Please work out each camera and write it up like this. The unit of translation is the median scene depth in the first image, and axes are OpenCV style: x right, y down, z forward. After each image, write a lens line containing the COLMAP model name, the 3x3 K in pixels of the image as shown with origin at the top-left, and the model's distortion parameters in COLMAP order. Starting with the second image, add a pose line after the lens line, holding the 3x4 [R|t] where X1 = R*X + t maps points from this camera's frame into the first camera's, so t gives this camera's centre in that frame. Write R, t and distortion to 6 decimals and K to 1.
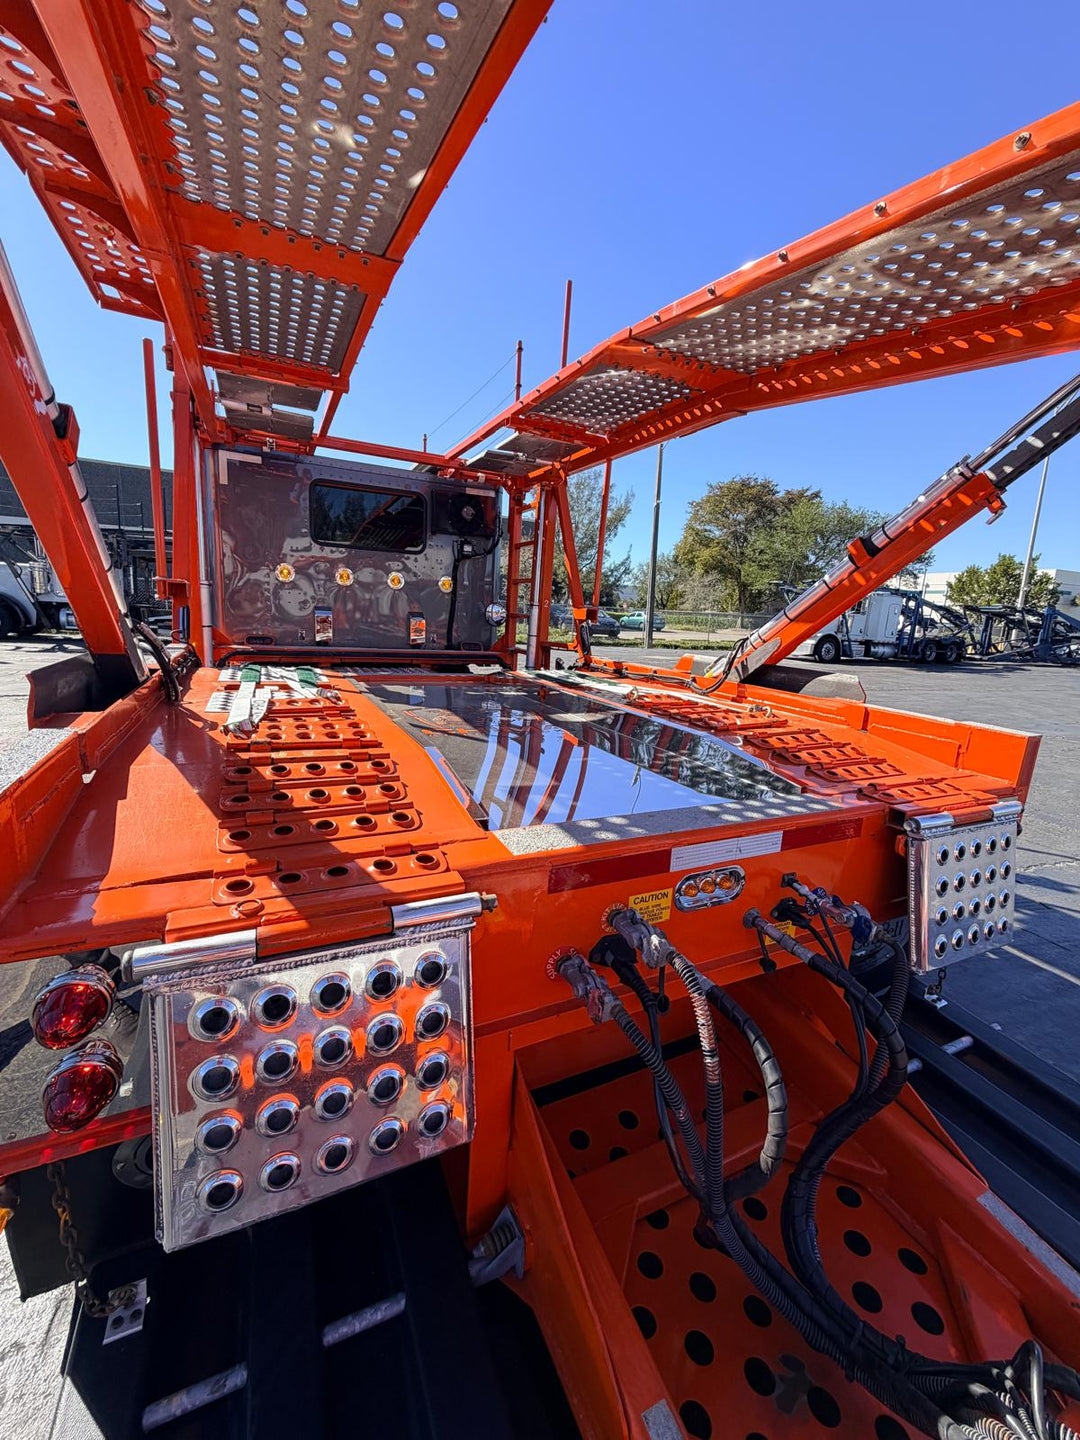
lens RADIAL K [[570.7, 0, 540.0], [0, 570.7, 720.0], [0, 0, 1]] dist [0.000653, 0.000034]
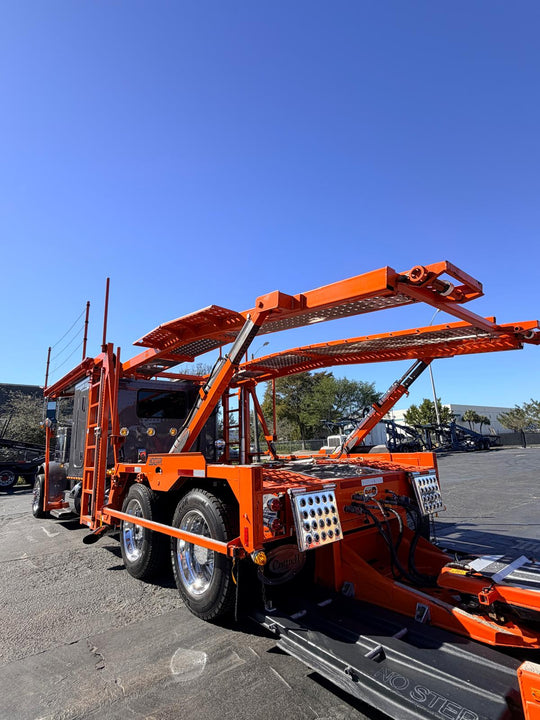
lens RADIAL K [[370.2, 0, 270.0], [0, 370.2, 360.0], [0, 0, 1]] dist [-0.000443, -0.000101]
pose [[0.962717, -0.031849, 0.268629, -0.061167], [0.139198, 0.909807, -0.390993, 0.021830], [-0.231948, 0.413808, 0.880320, -0.087517]]
